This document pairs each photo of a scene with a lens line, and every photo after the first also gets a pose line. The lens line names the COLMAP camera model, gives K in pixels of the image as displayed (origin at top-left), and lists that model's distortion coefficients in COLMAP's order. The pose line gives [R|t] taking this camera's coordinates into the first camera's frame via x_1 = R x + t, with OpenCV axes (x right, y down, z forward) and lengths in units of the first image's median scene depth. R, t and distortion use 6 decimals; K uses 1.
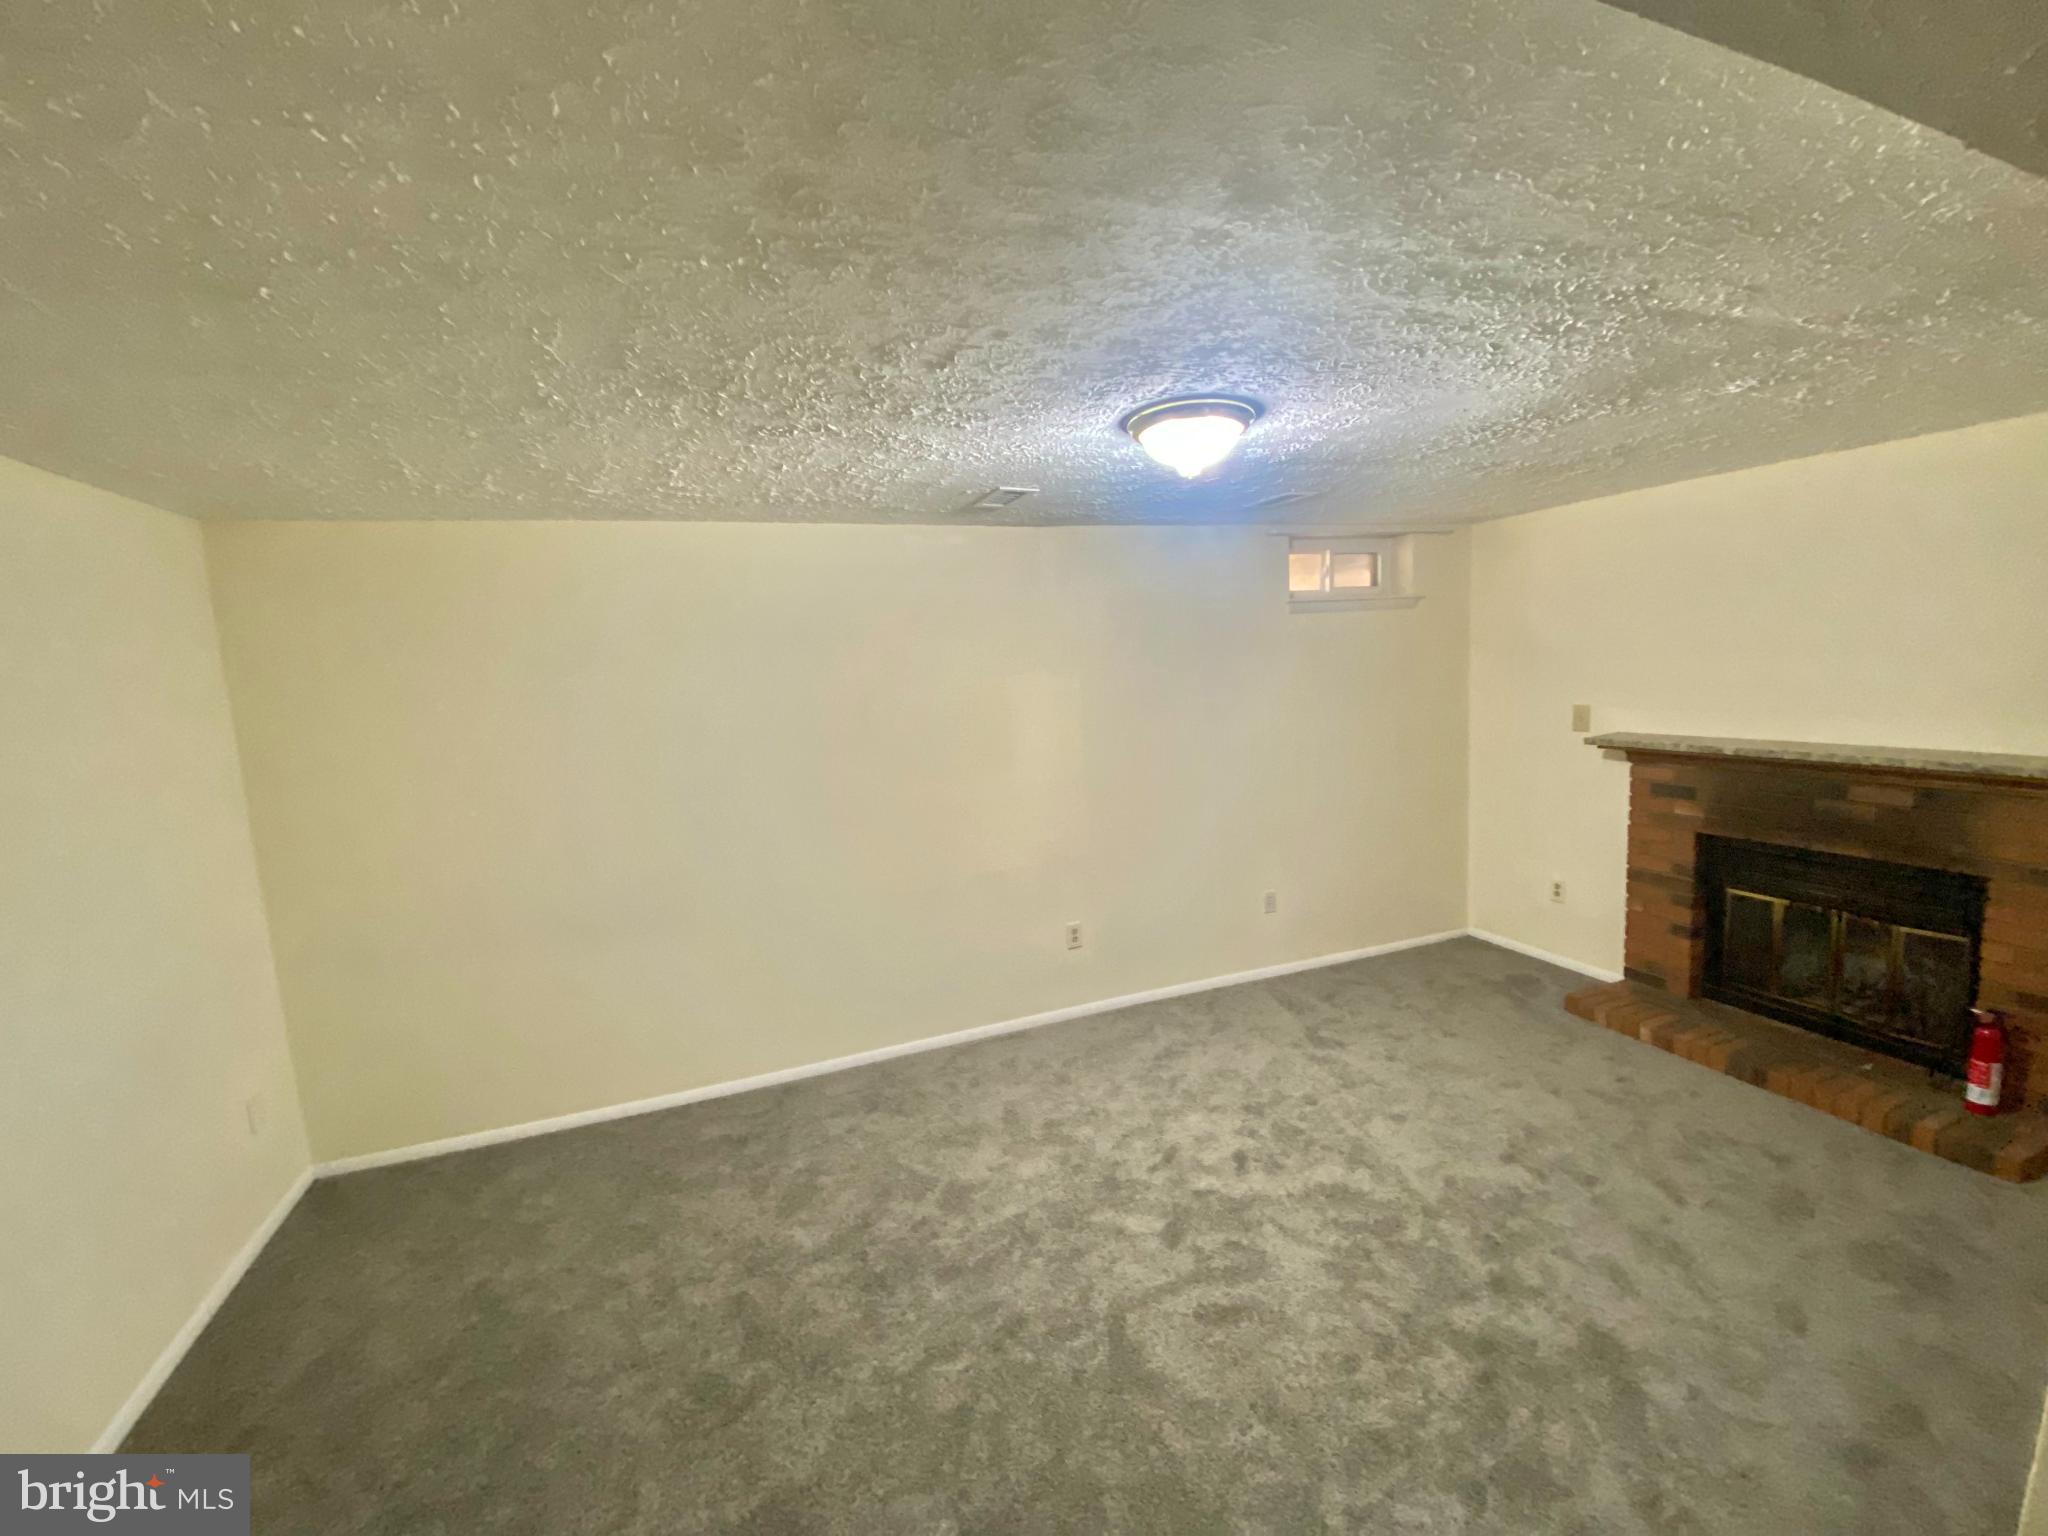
lens RADIAL K [[832.0, 0, 1016.3], [0, 832.0, 766.2], [0, 0, 1]] dist [0.009758, -0.015528]
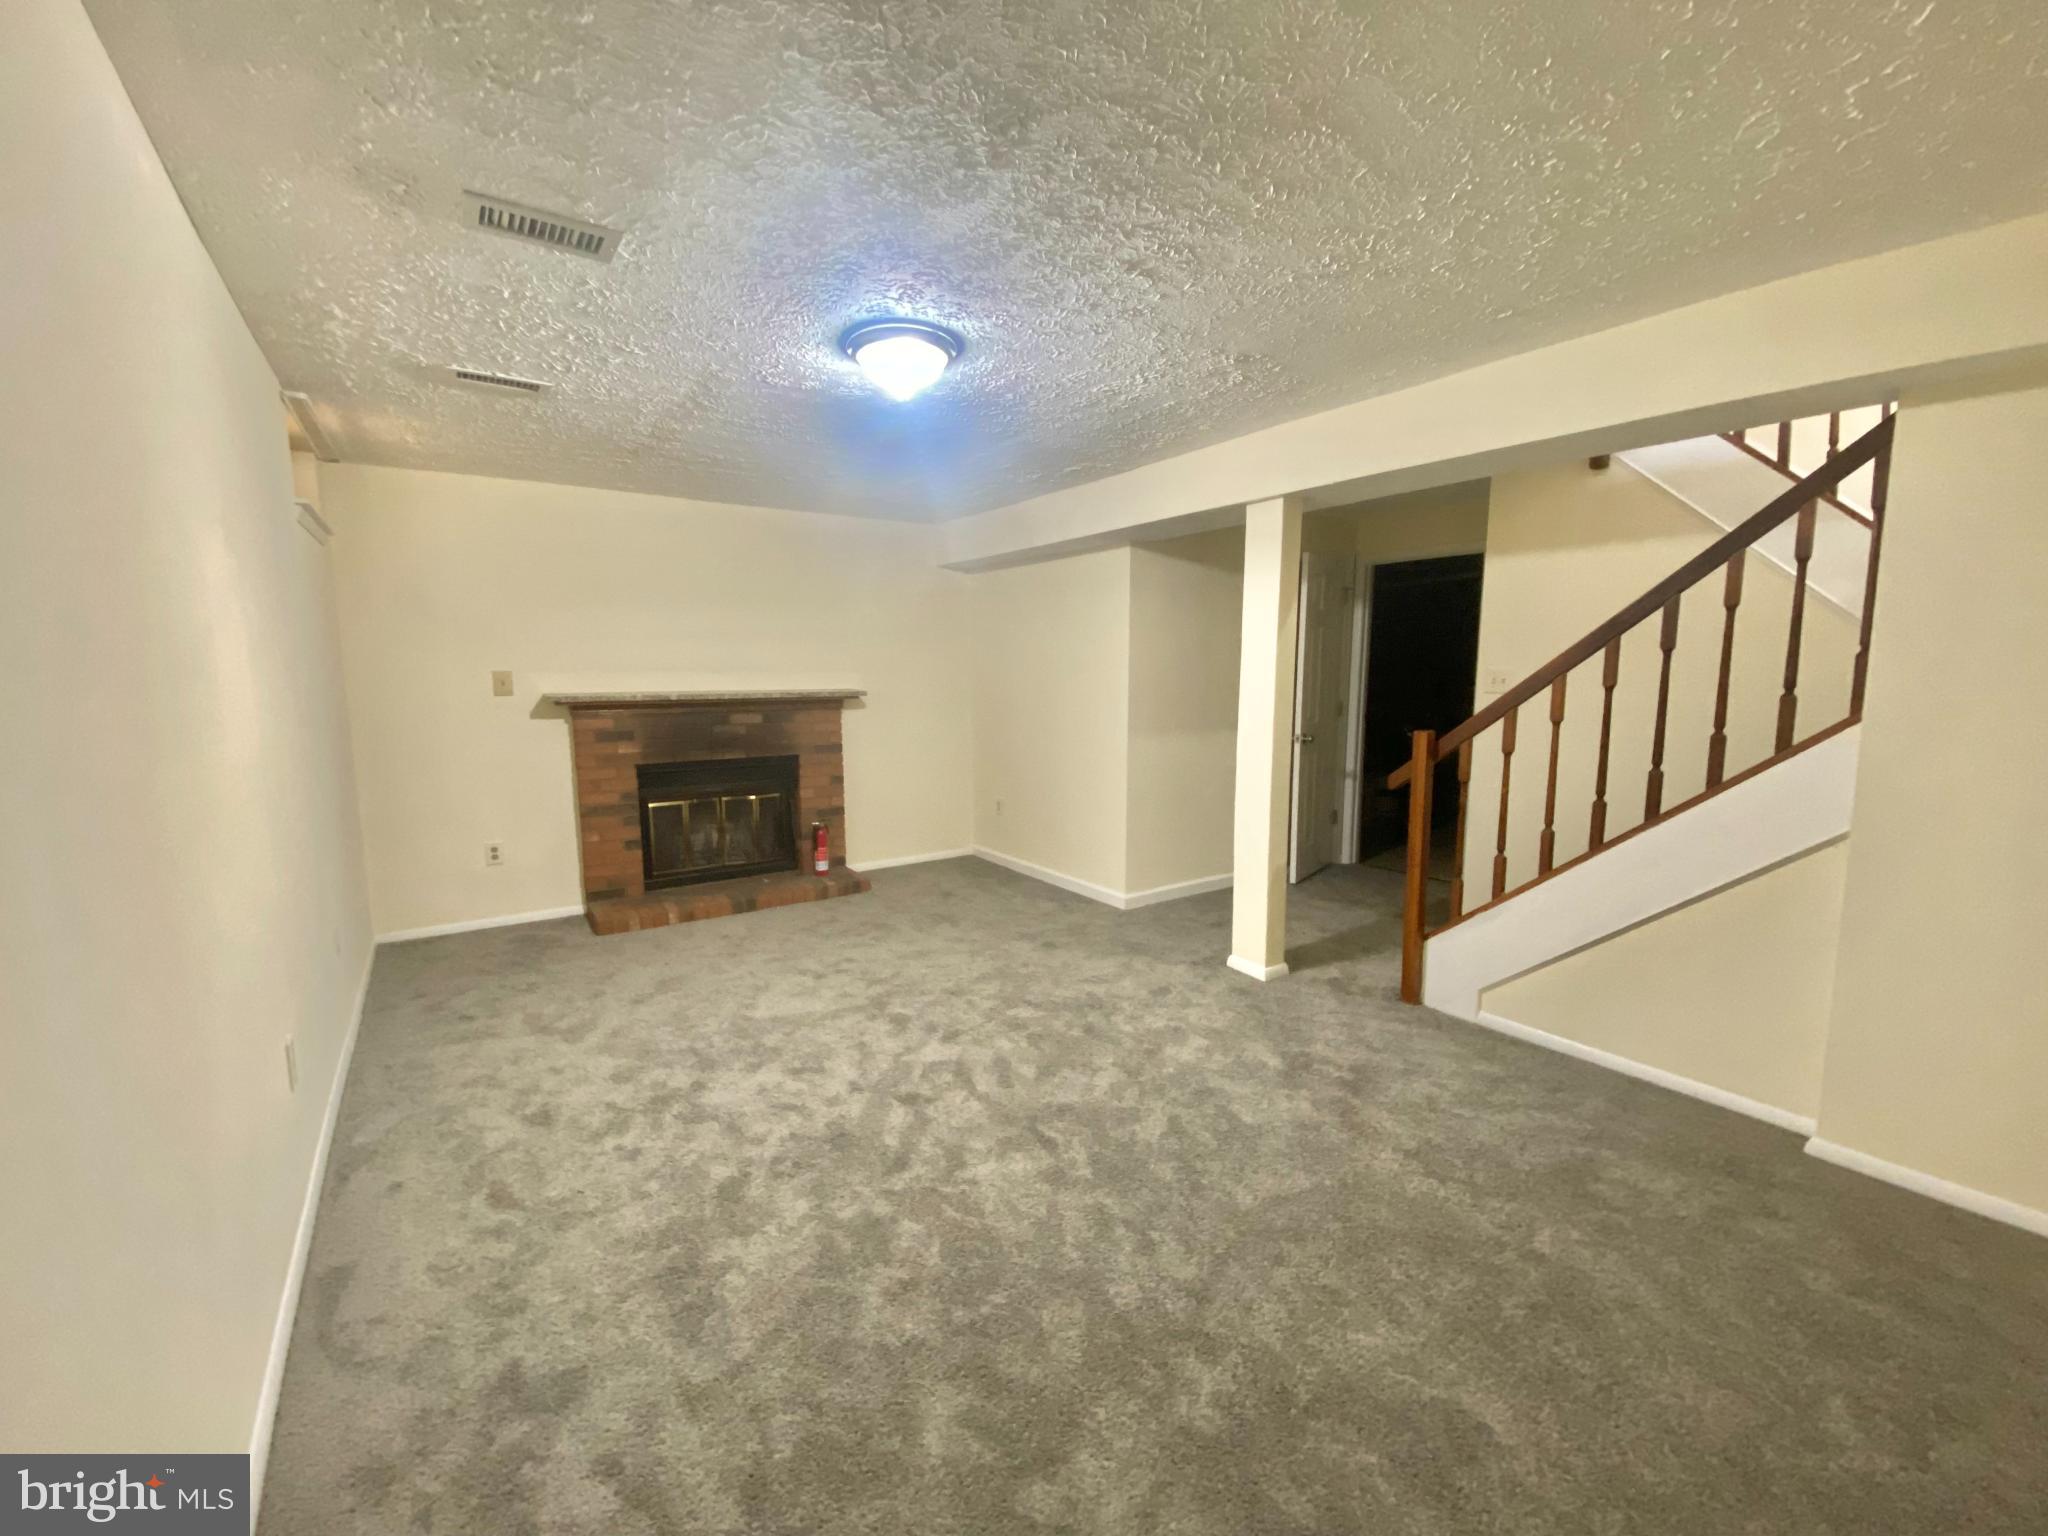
lens RADIAL K [[832.0, 0, 1016.3], [0, 832.0, 766.2], [0, 0, 1]] dist [0.009758, -0.015528]
pose [[-0.264803, -0.050224, 0.962994, -0.626215], [0.131091, 0.987497, 0.087549, 0.047532], [-0.955350, 0.149423, -0.254908, 0.800396]]
